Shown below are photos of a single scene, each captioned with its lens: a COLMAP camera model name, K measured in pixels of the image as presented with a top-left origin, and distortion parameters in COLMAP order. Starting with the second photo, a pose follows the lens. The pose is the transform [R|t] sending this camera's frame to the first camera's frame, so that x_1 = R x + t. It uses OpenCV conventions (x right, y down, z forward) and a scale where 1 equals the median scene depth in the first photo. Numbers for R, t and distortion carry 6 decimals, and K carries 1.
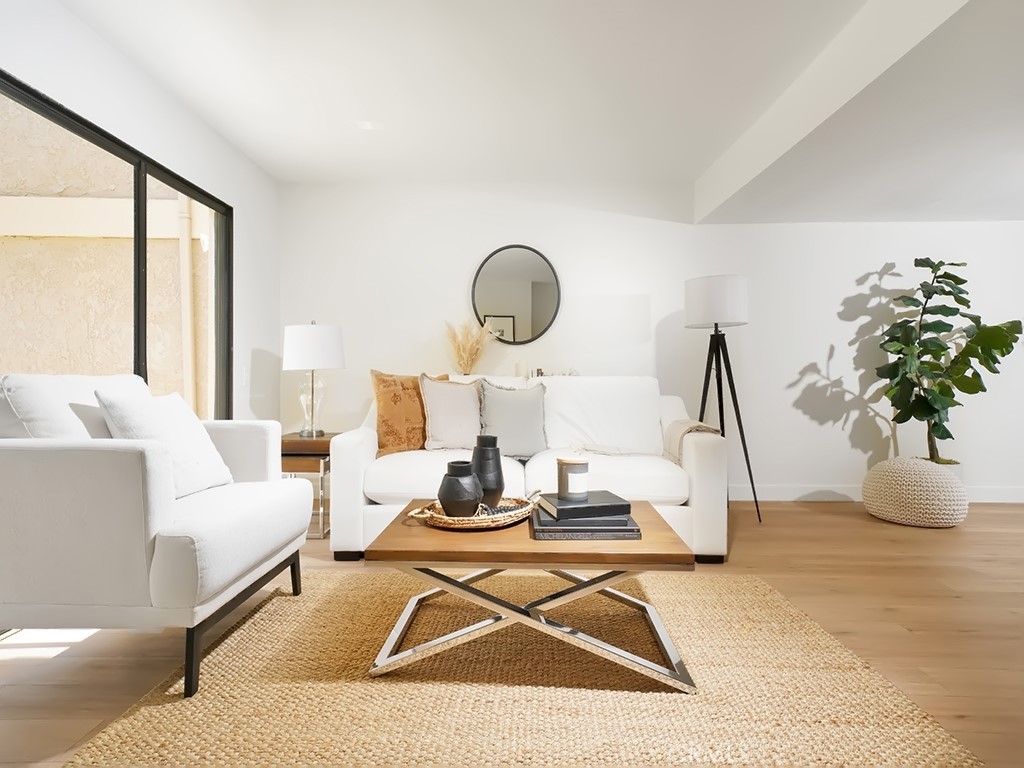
lens RADIAL K [[533.5, 0, 512.2], [0, 533.5, 389.3], [0, 0, 1]] dist [0.002546, 0.000083]
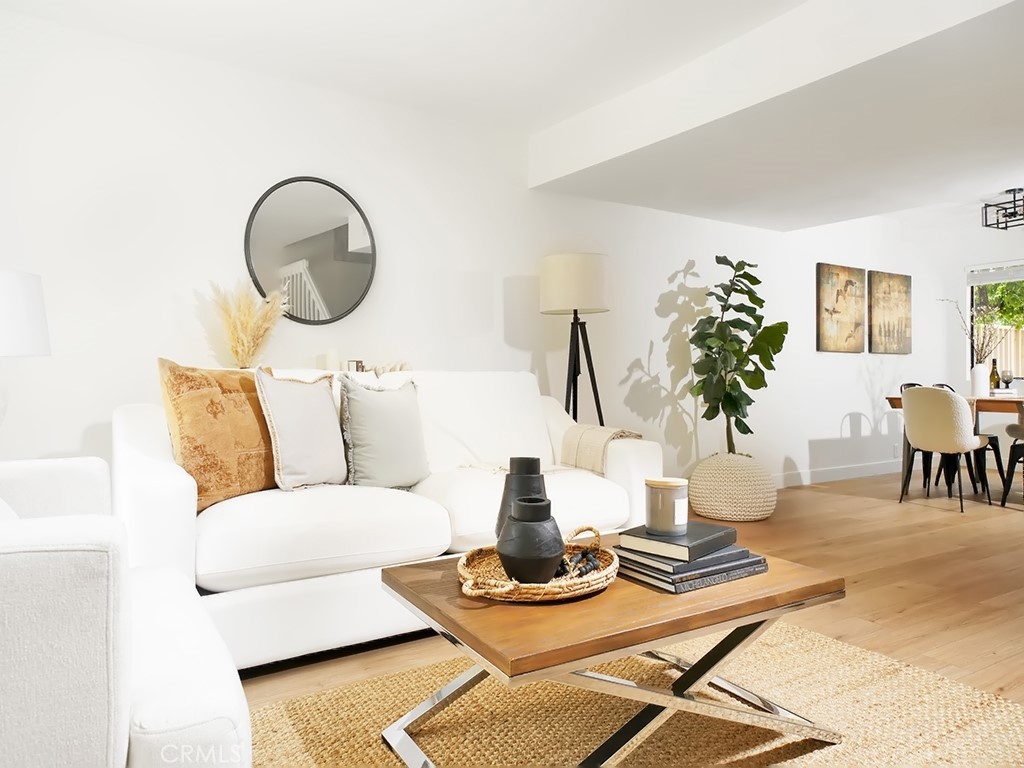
lens RADIAL K [[674.4, 0, 512.0], [0, 674.4, 384.0], [0, 0, 1]] dist [0.023832, -0.002377]
pose [[0.833561, -0.007836, 0.552372, -0.286570], [0.012662, 0.999908, -0.004922, -0.001074], [-0.552283, 0.011097, 0.833583, 0.156677]]
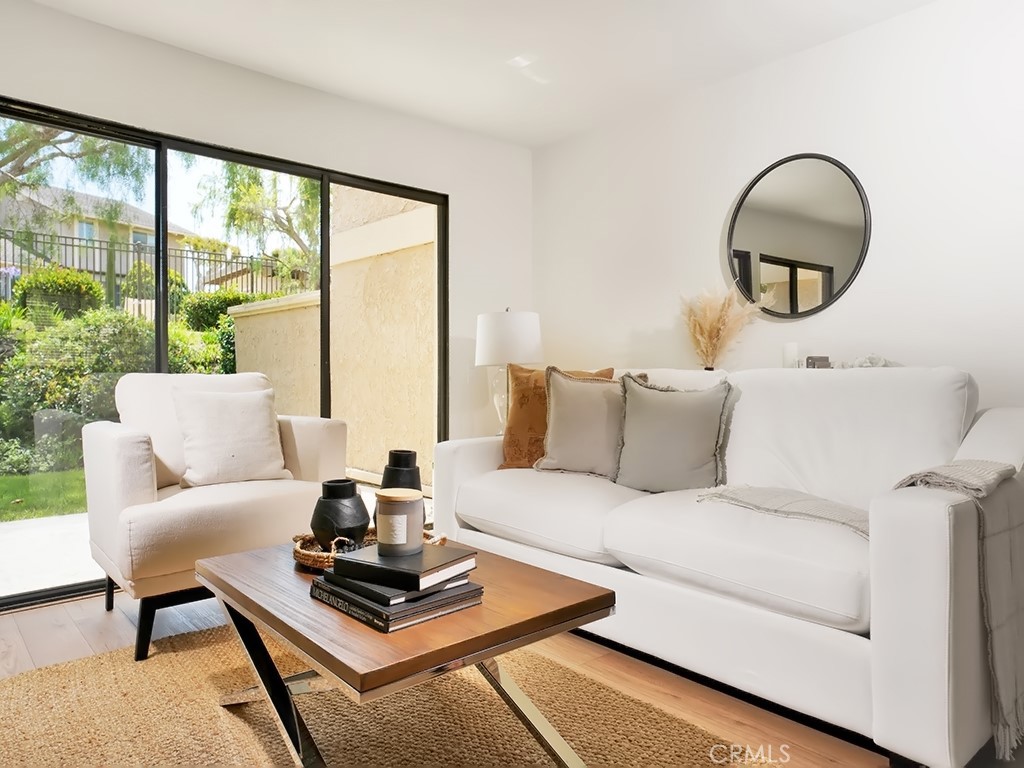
lens RADIAL K [[674.4, 0, 512.0], [0, 674.4, 384.0], [0, 0, 1]] dist [0.023832, -0.002377]
pose [[0.677020, 0.004430, -0.735952, 0.402401], [-0.009805, 0.999947, -0.003001, -0.002545], [0.735900, 0.009248, 0.677028, 0.255124]]
